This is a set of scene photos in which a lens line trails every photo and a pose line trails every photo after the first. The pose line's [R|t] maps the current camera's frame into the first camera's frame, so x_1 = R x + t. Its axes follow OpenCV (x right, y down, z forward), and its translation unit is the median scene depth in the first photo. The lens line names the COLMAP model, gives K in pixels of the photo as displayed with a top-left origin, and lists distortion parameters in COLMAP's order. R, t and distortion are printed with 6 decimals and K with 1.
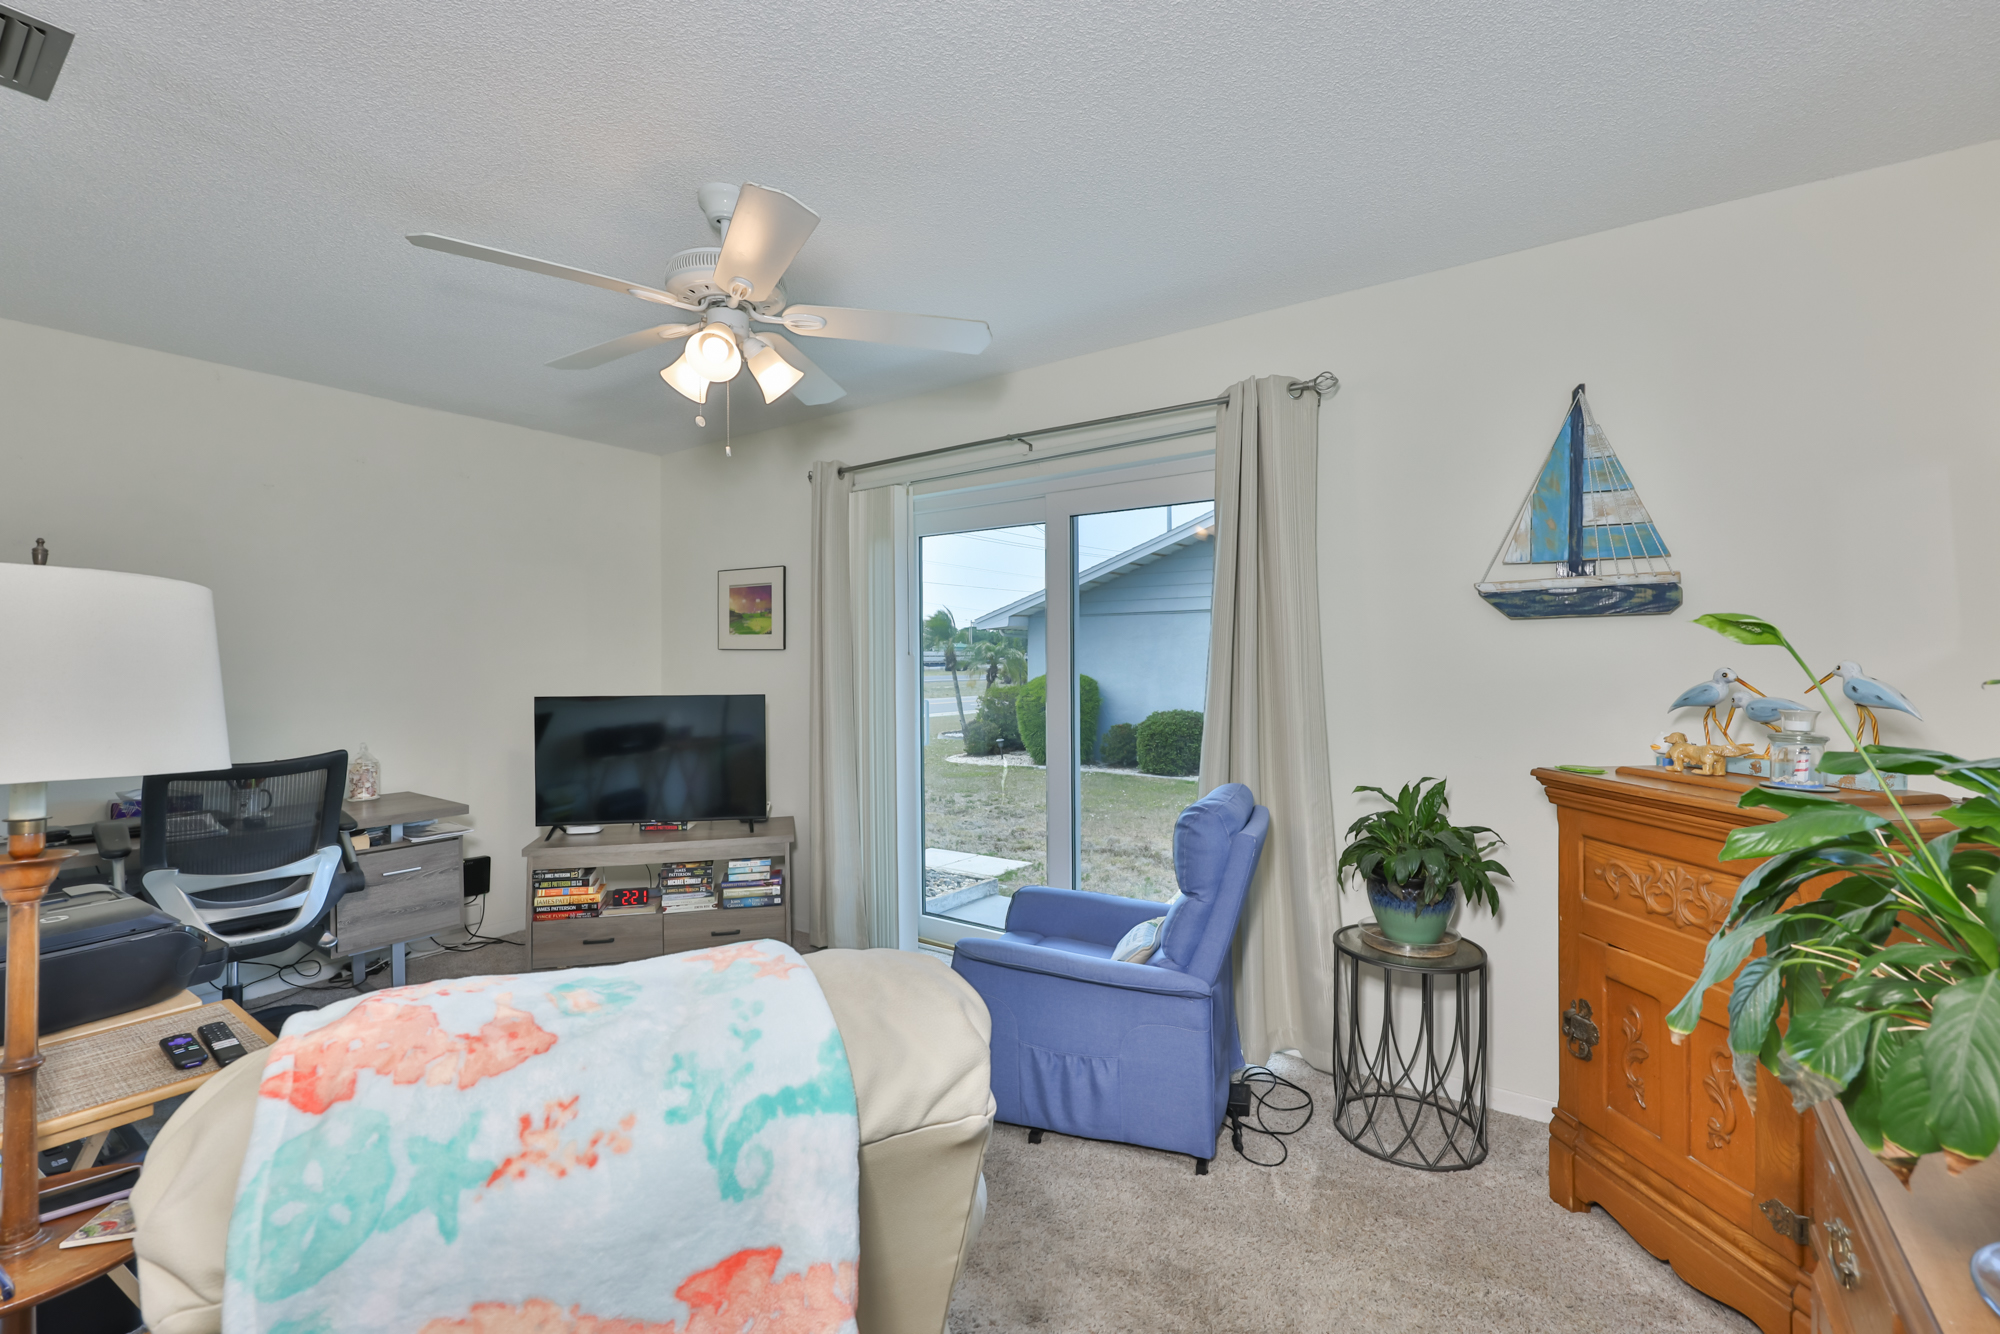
lens RADIAL K [[846.6, 0, 1009.9], [0, 846.6, 648.9], [0, 0, 1]] dist [-0.000595, -0.000088]
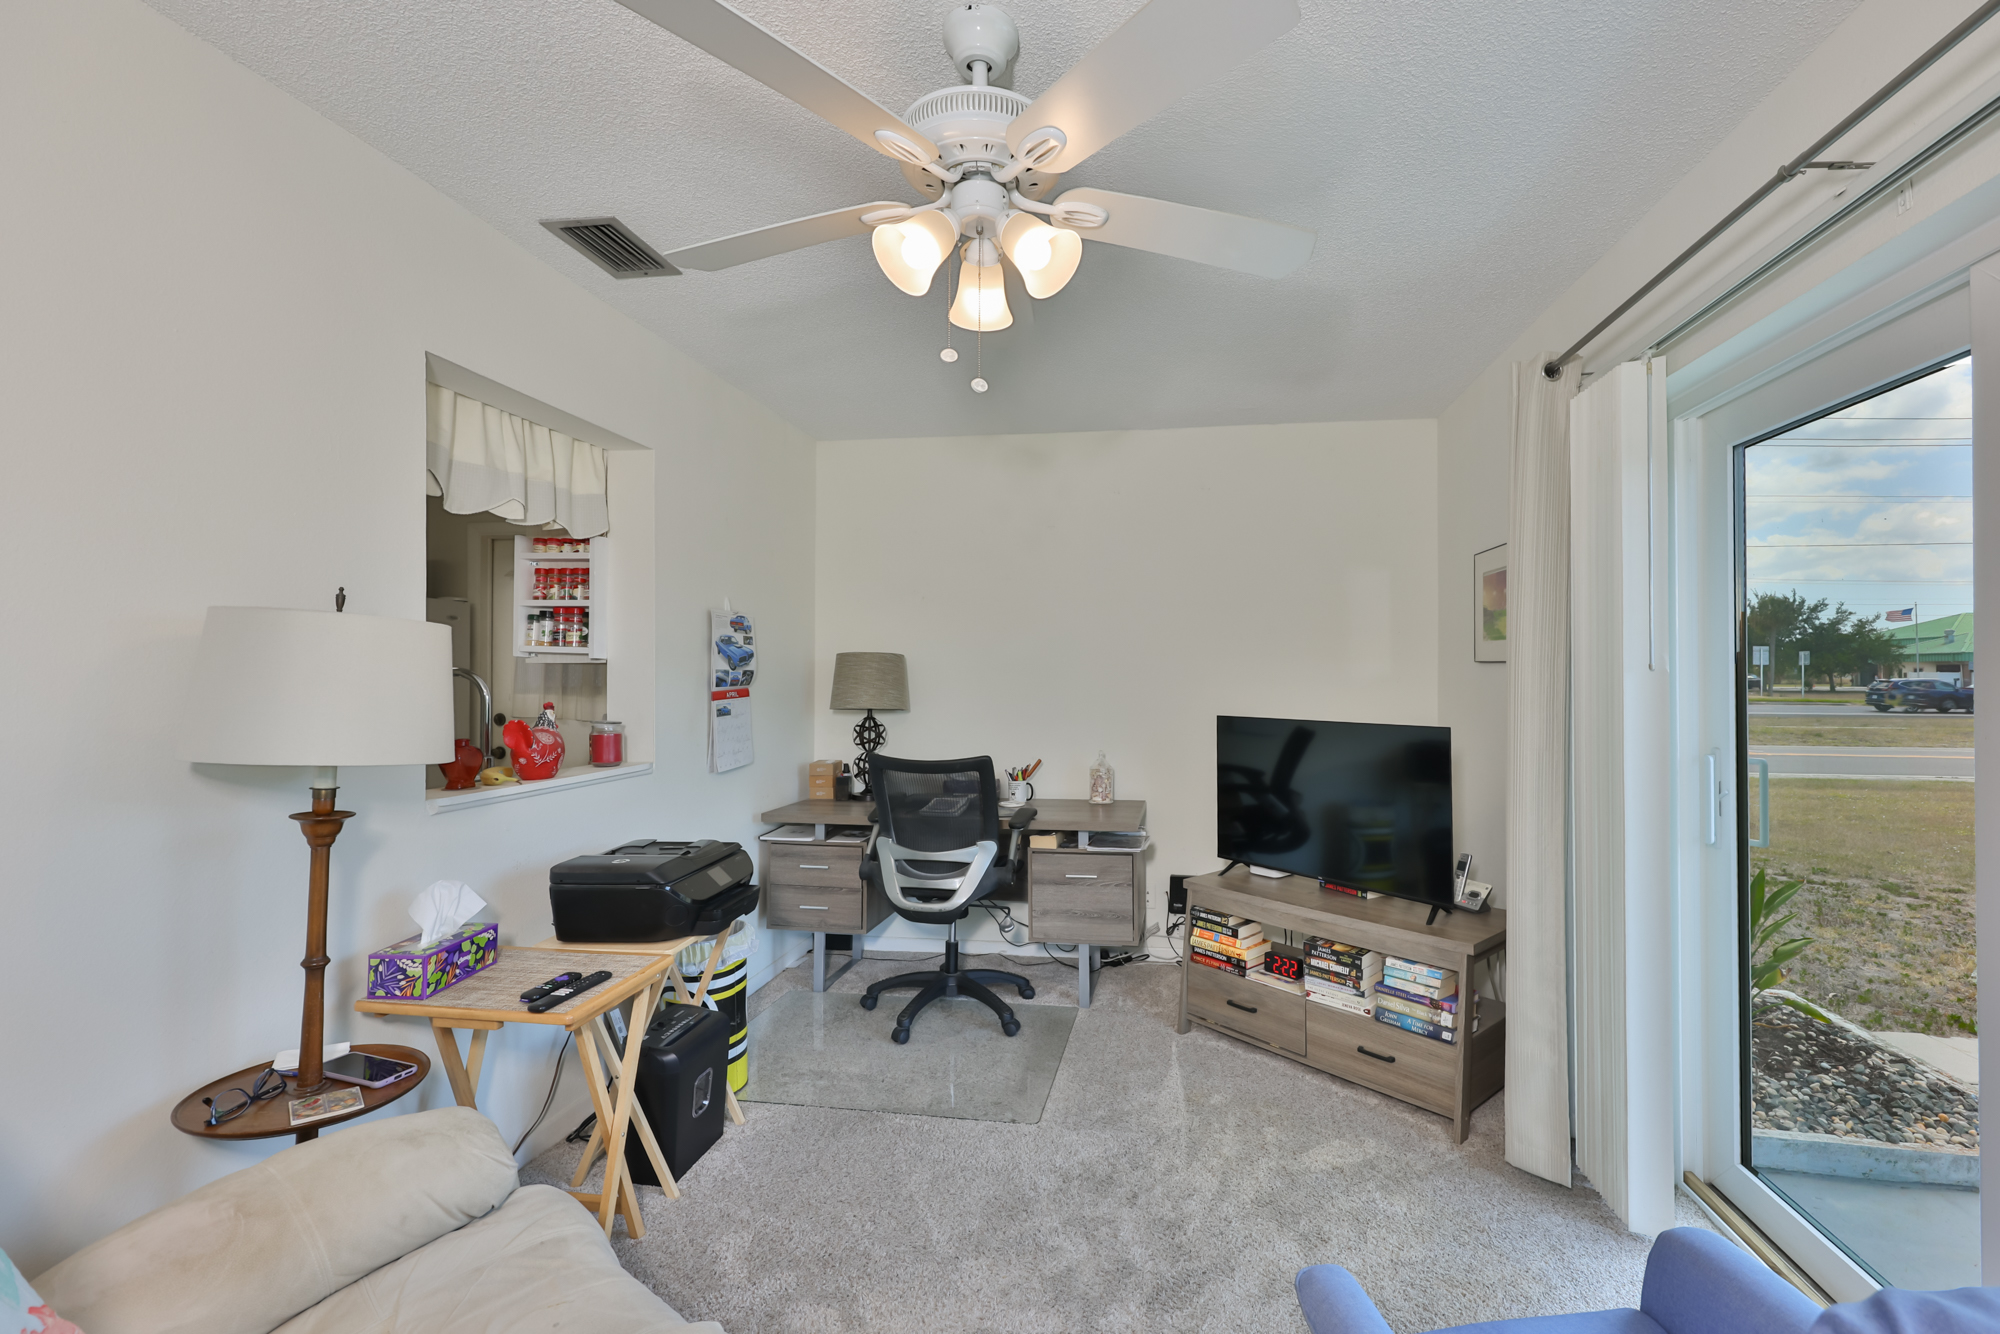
lens RADIAL K [[873.9, 0, 1012.2], [0, 873.9, 671.7], [0, 0, 1]] dist [0.000189, -0.000155]
pose [[0.491528, 0.004675, -0.870849, 0.161106], [-0.001308, 0.999988, 0.004630, 0.005396], [0.870861, -0.001136, 0.491529, 0.362546]]
